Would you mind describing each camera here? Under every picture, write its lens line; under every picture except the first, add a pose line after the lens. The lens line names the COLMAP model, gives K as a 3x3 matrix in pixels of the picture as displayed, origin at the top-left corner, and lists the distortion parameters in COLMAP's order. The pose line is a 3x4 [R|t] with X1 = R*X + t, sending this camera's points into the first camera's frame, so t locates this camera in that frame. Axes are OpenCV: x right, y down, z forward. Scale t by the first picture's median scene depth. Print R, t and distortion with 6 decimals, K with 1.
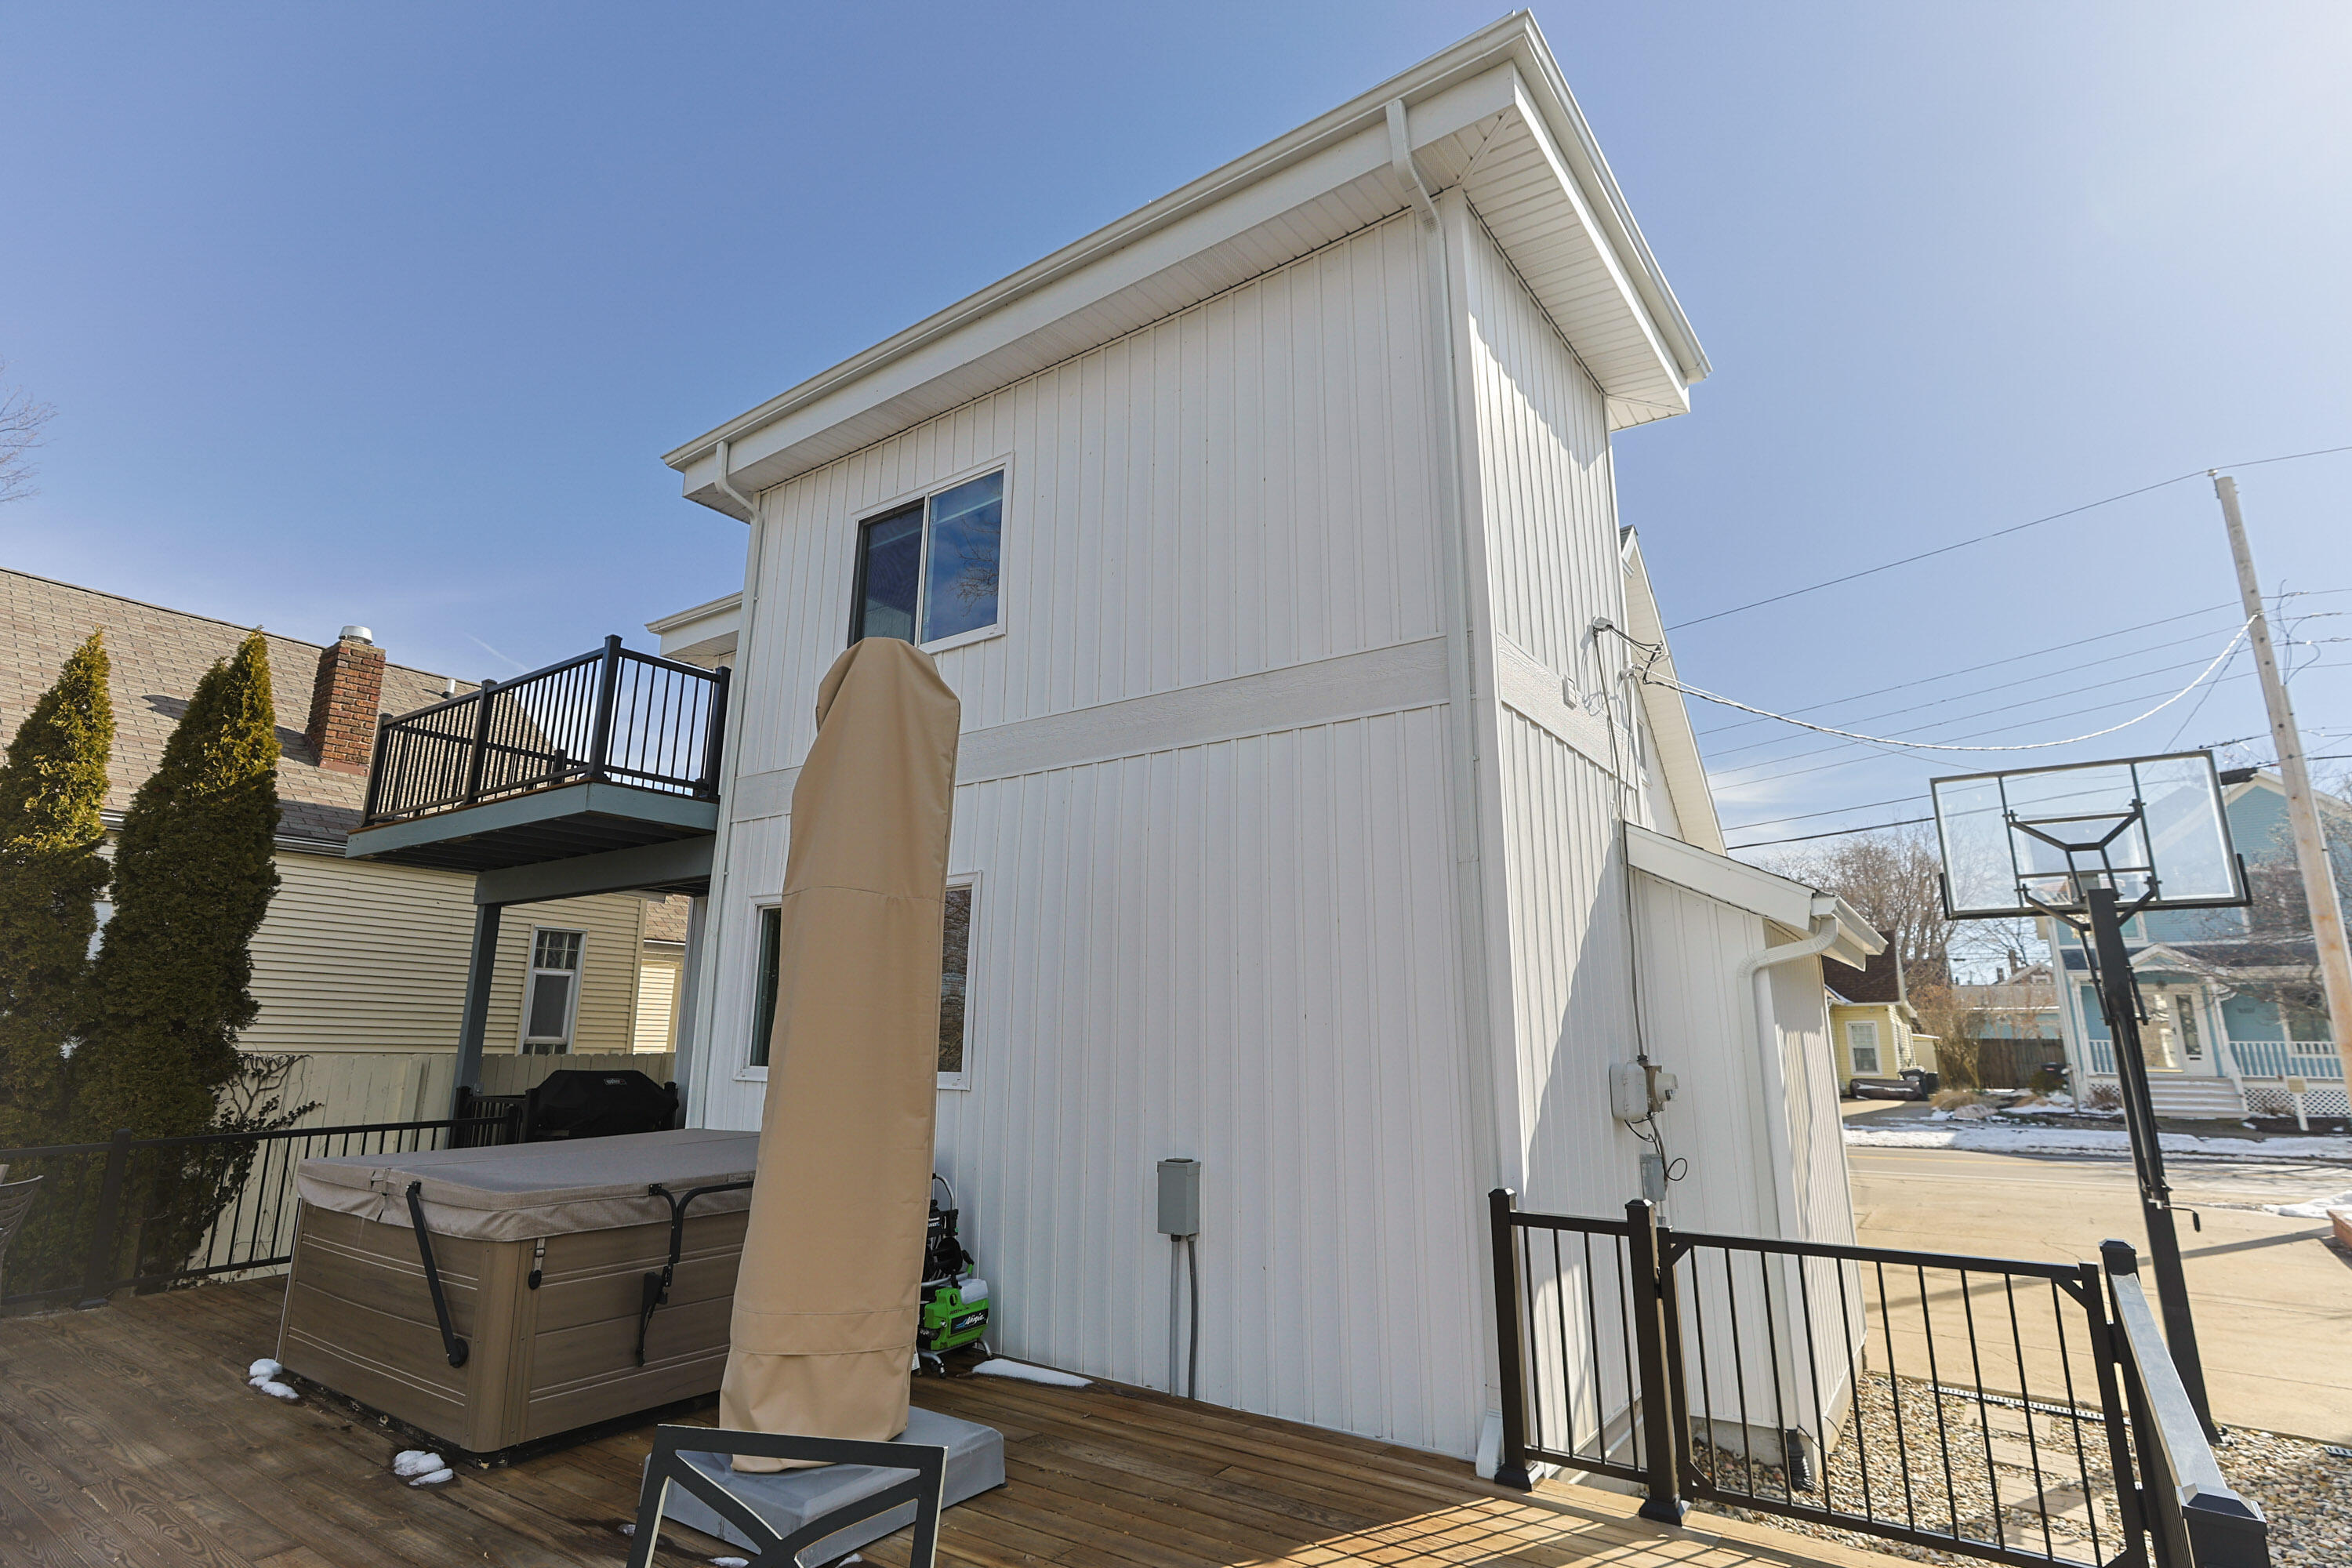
lens RADIAL K [[1169.2, 0, 1183.4], [0, 1169.2, 762.7], [0, 0, 1]] dist [-0.021696, 0.014590]
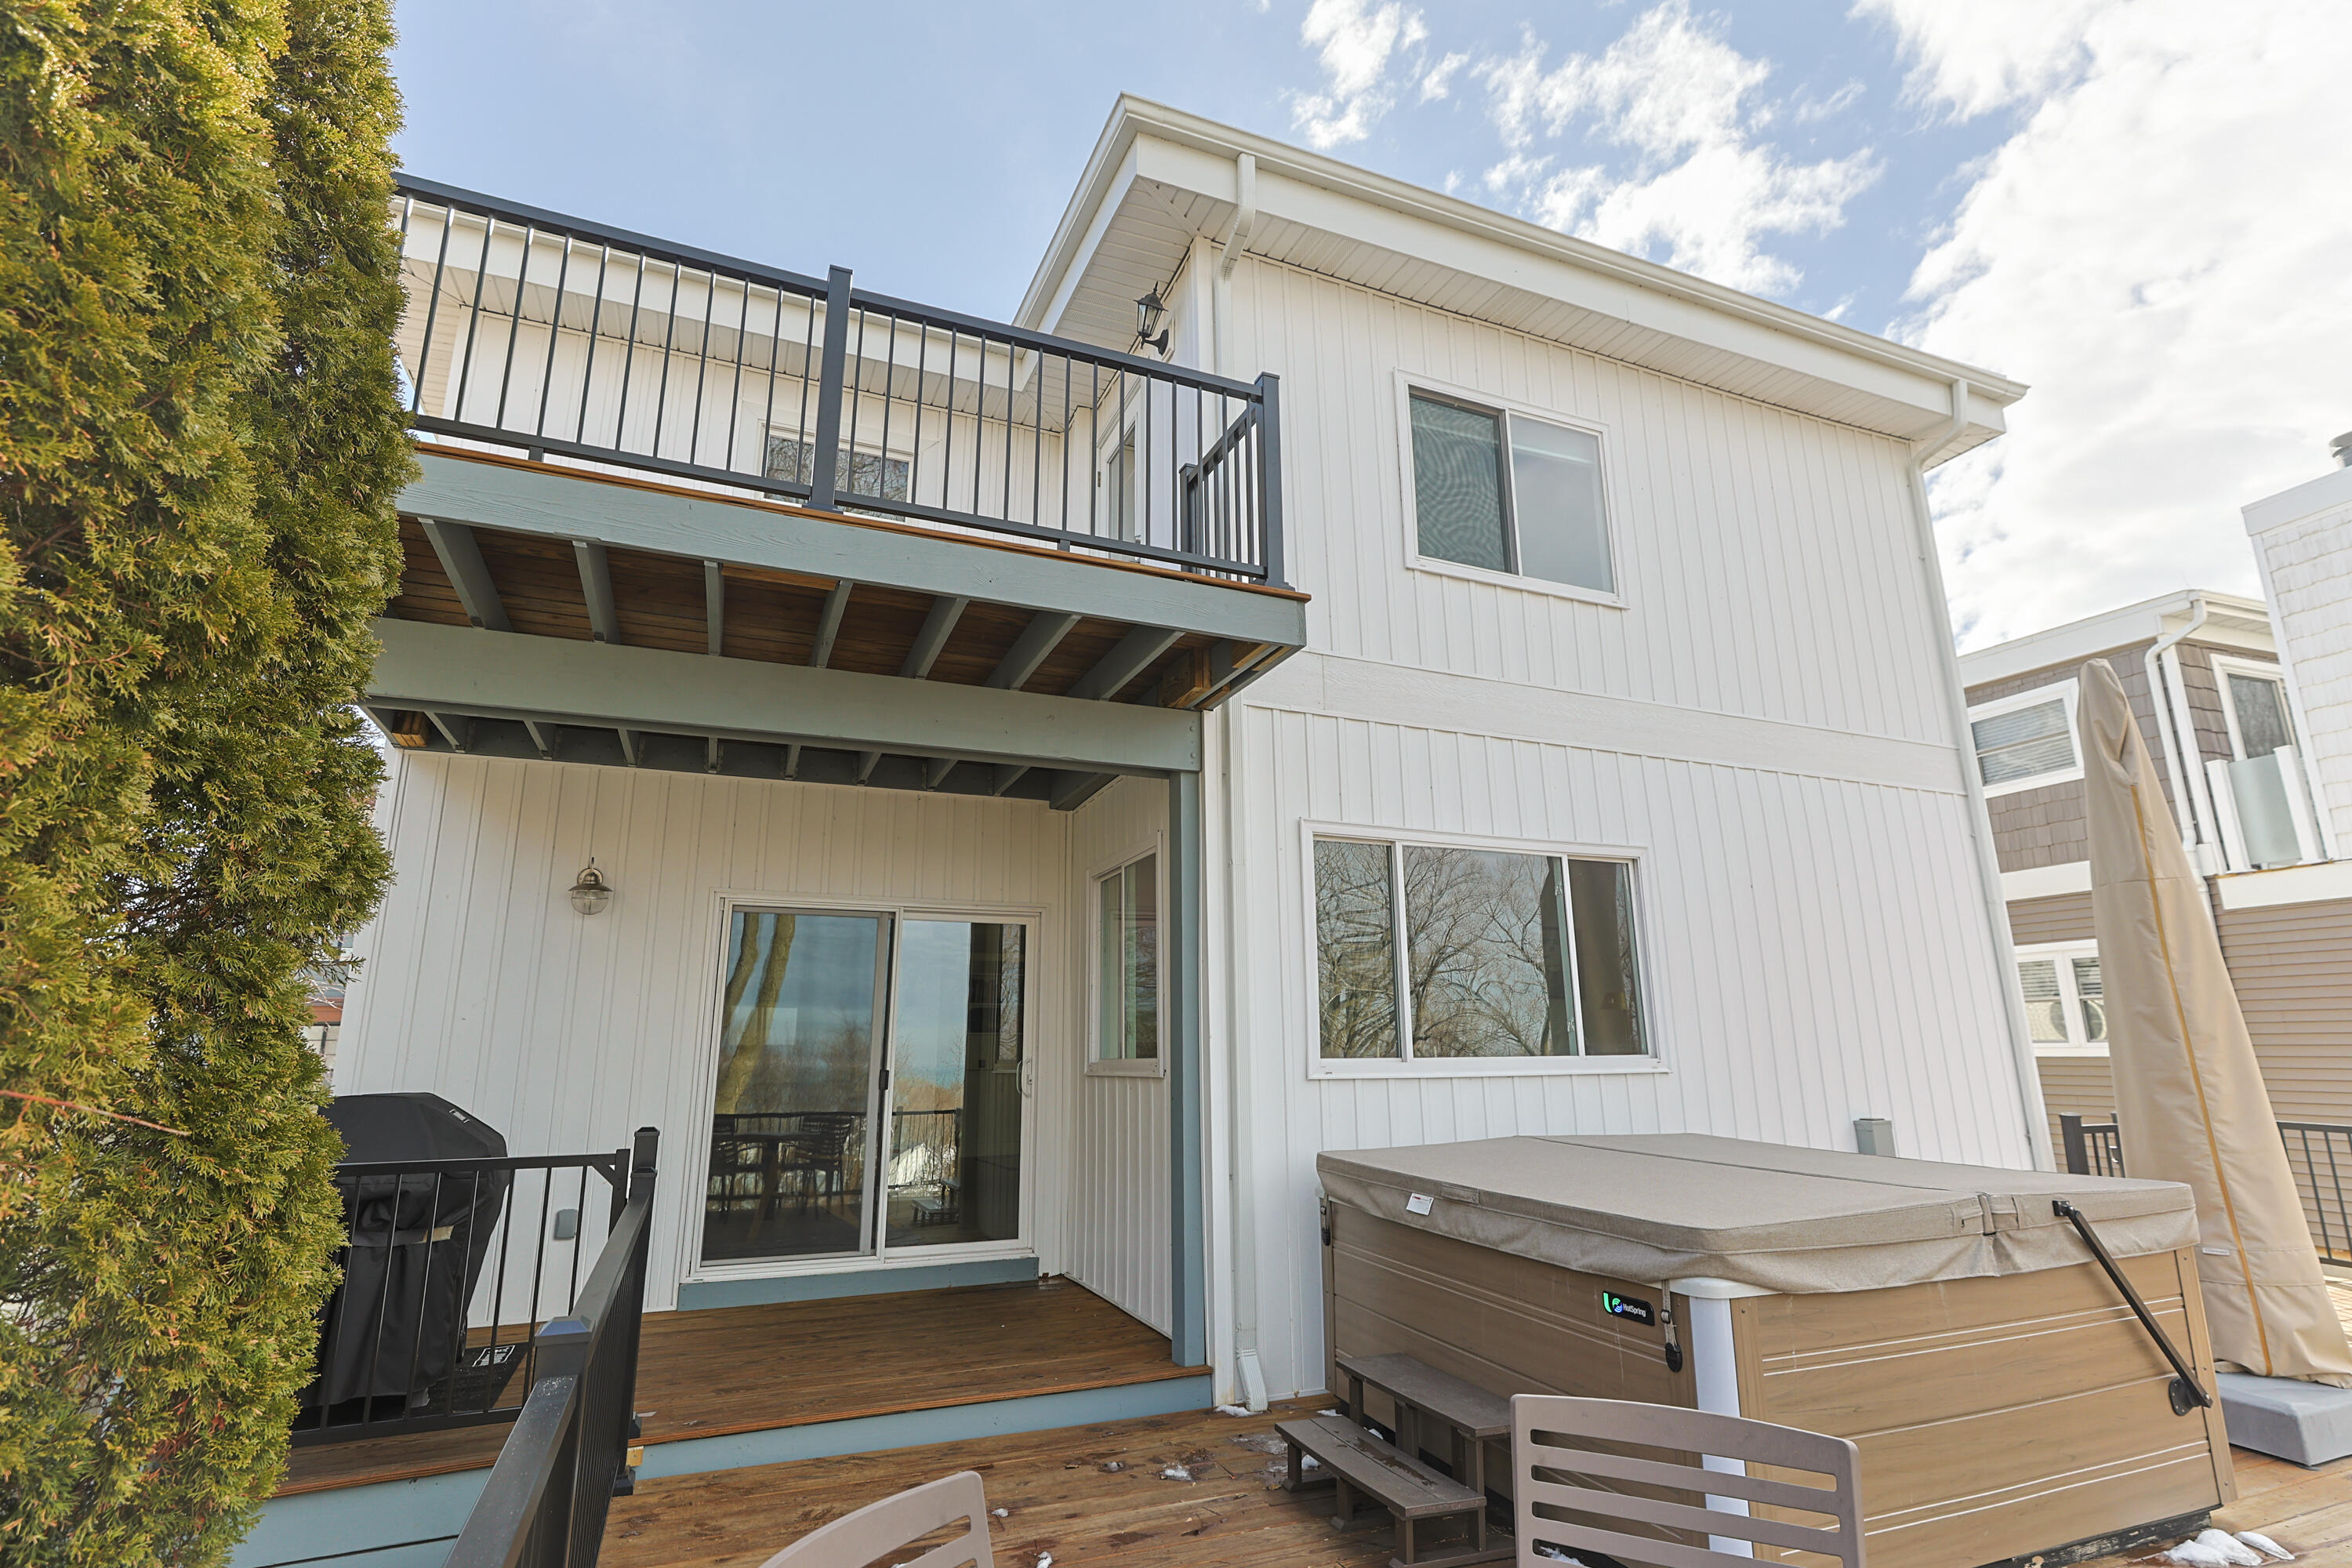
lens RADIAL K [[1136.0, 0, 1215.9], [0, 1136.0, 771.2], [0, 0, 1]] dist [-0.021041, 0.013328]
pose [[0.520432, 0.194358, 0.831490, -1.176354], [-0.188343, 0.975898, -0.110228, 0.207786], [-0.832873, -0.099239, 0.544495, 0.812076]]
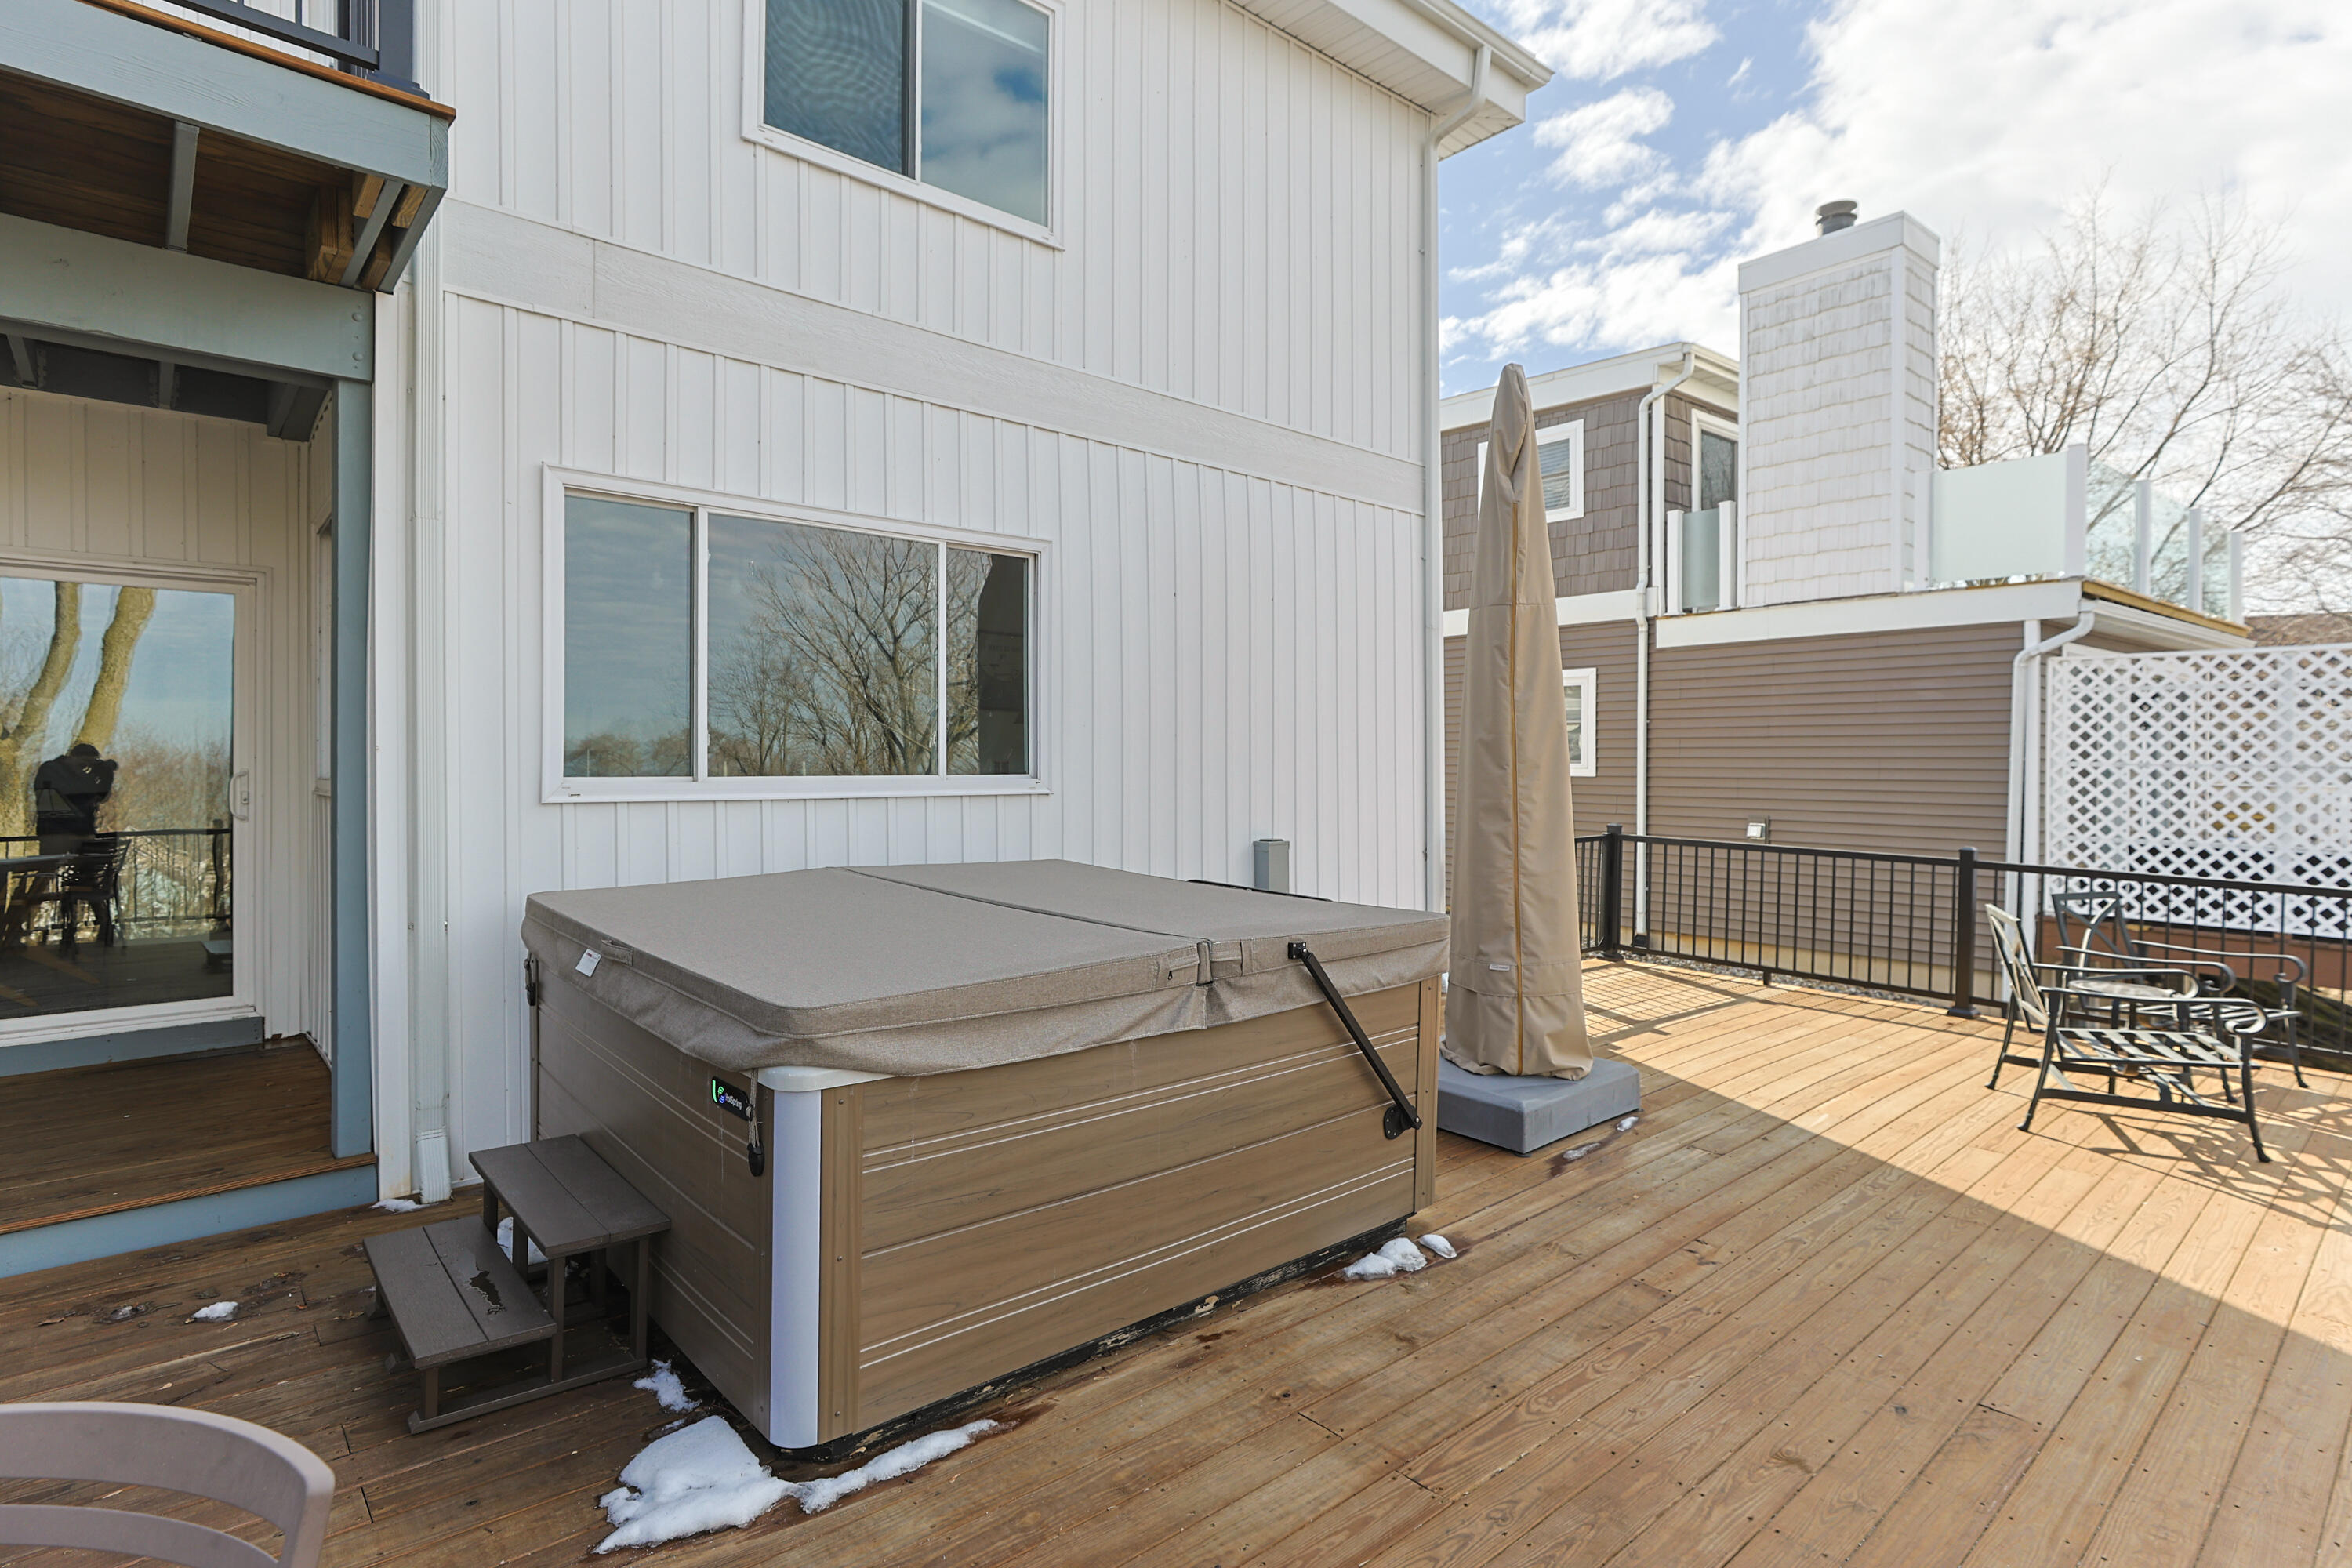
lens RADIAL K [[1169.2, 0, 1183.4], [0, 1169.2, 762.7], [0, 0, 1]] dist [-0.021696, 0.014590]
pose [[0.232767, -0.009070, 0.972490, -0.985872], [-0.228650, 0.971417, 0.063788, 0.176776], [-0.945272, -0.237208, 0.224040, 0.702774]]
